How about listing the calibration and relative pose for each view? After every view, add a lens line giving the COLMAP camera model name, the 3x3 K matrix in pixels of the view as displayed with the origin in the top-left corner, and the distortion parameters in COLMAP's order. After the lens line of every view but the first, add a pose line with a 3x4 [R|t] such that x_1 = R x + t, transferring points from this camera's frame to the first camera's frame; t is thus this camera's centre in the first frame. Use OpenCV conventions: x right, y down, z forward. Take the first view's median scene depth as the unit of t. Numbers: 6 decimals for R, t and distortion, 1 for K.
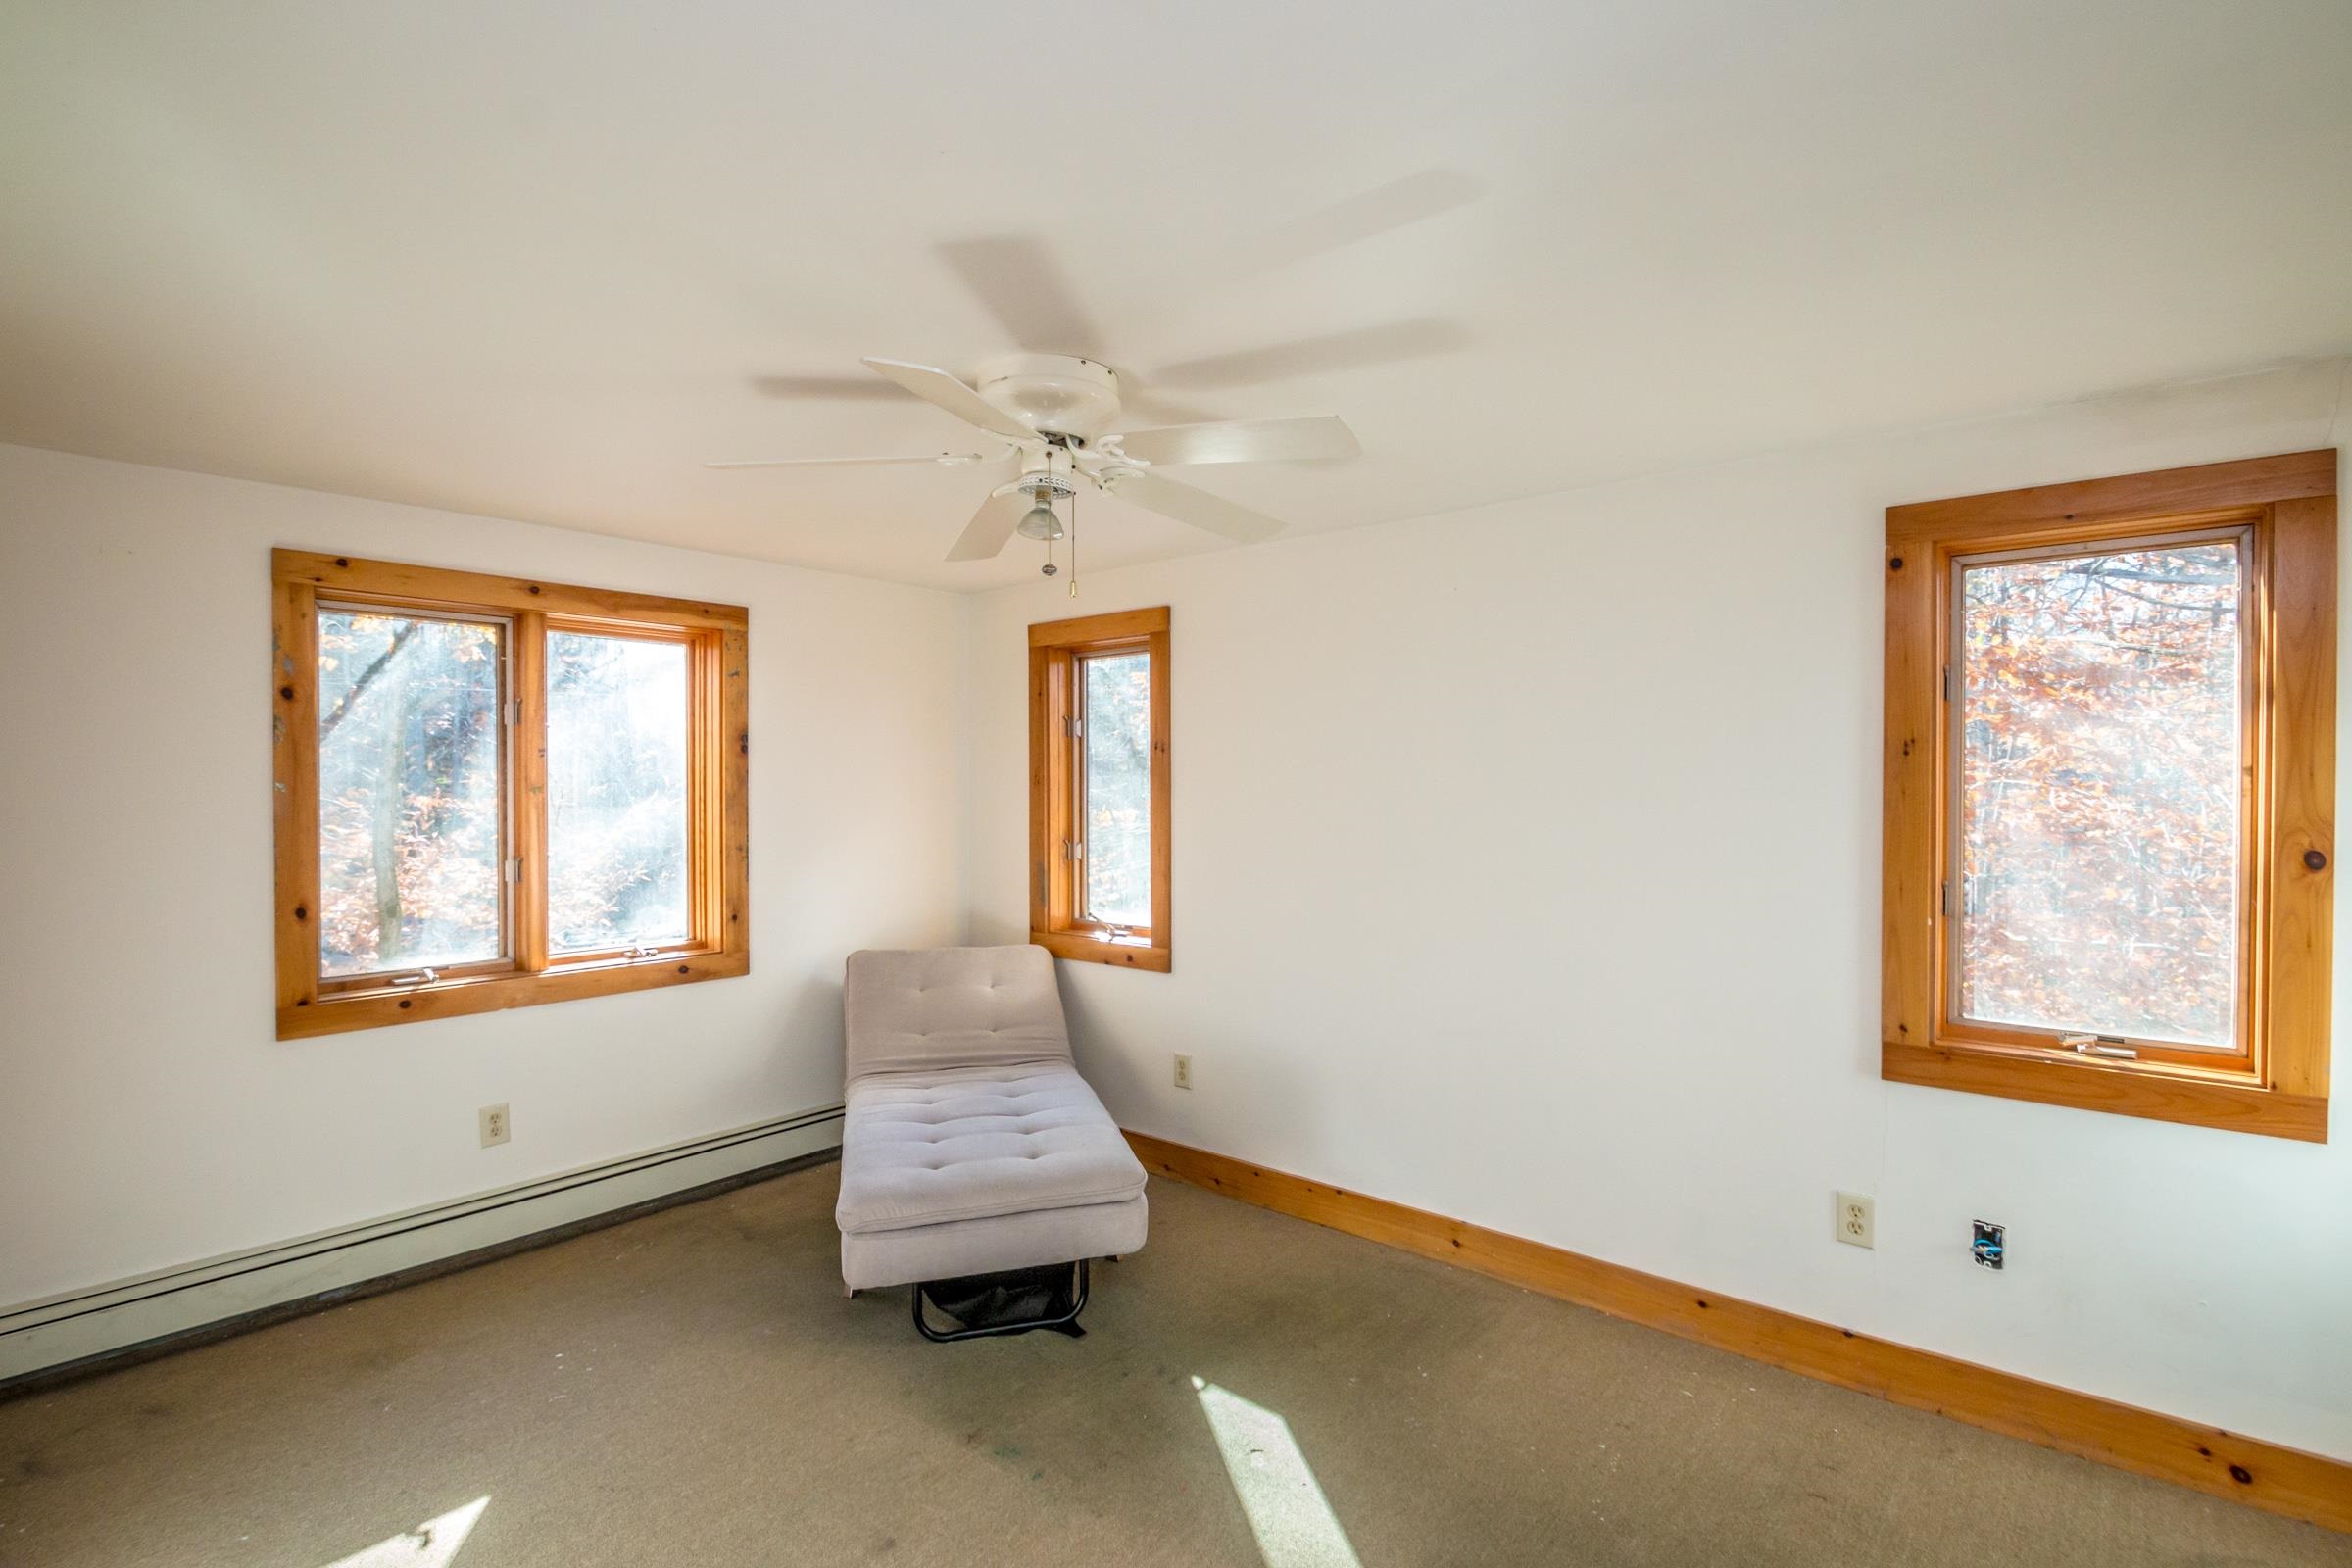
lens RADIAL K [[1110.8, 0, 1176.0], [0, 1110.8, 784.0], [0, 0, 1]] dist [0.001490, -0.000926]
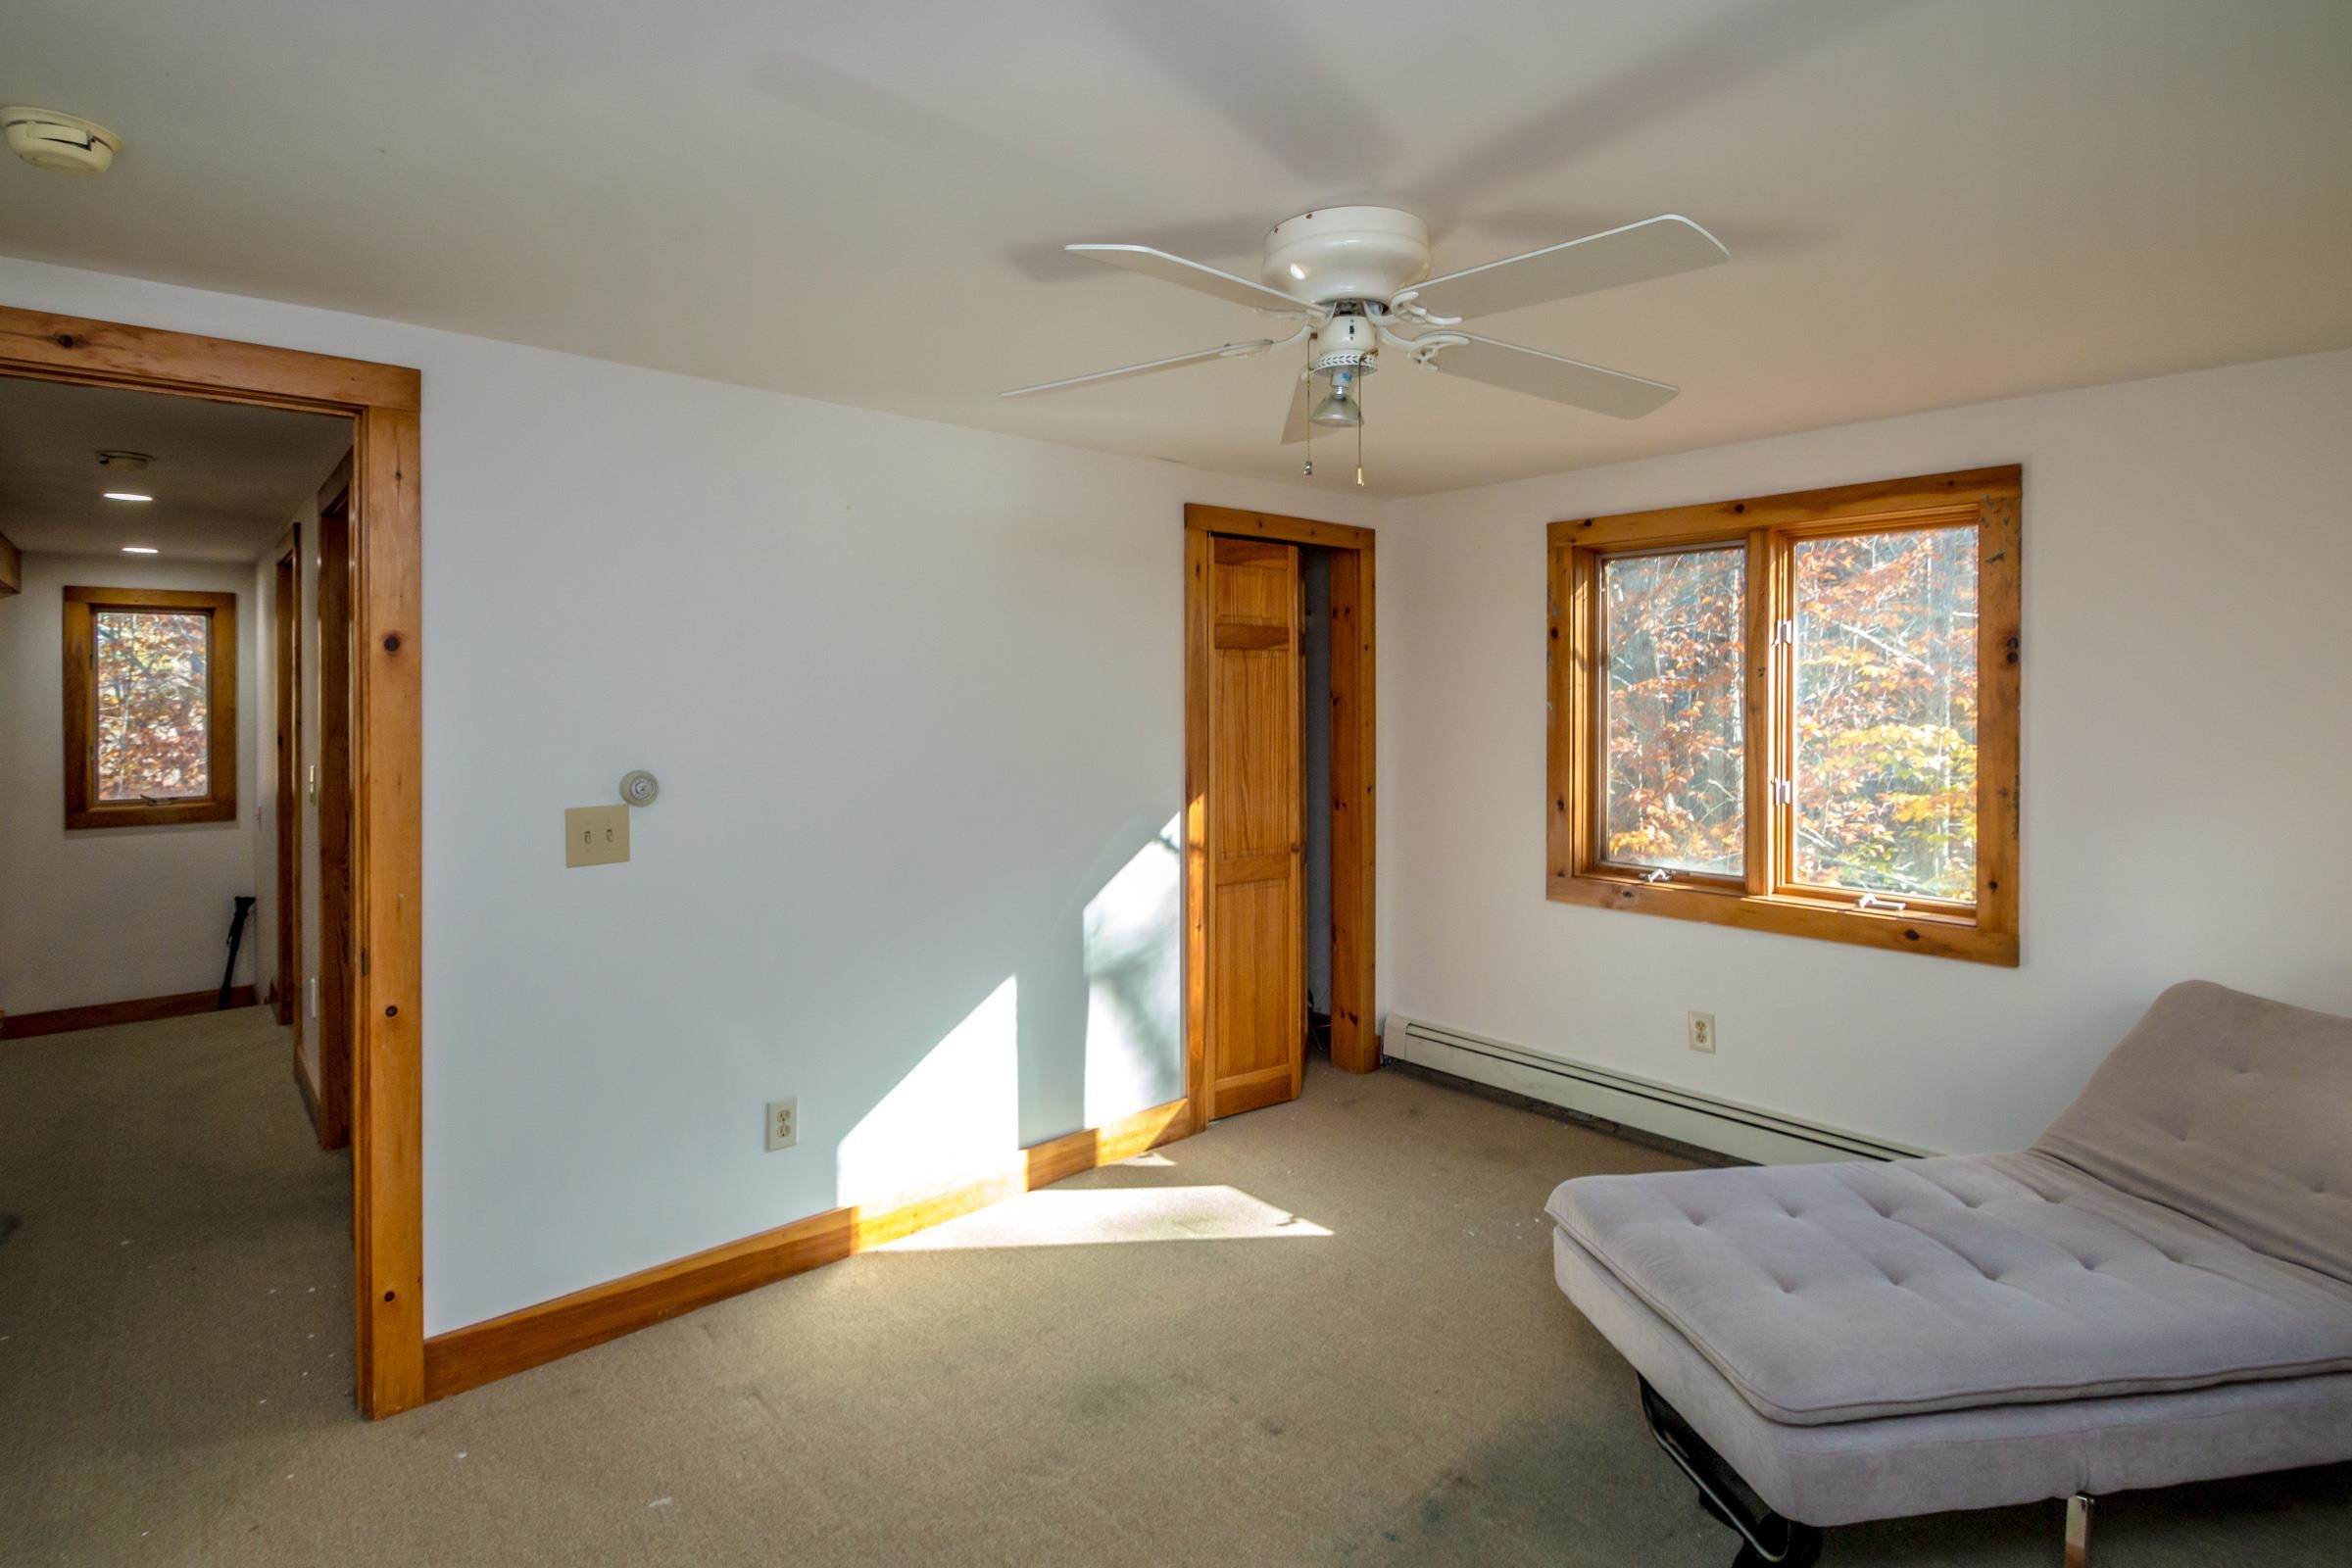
lens RADIAL K [[1127.3, 0, 1148.9], [0, 1127.3, 684.9], [0, 0, 1]] dist [0.001481, -0.007815]
pose [[-0.151465, -0.010572, -0.988406, 0.570853], [-0.002116, 0.999944, -0.010371, -0.006378], [0.988460, 0.000520, -0.151479, 0.726466]]
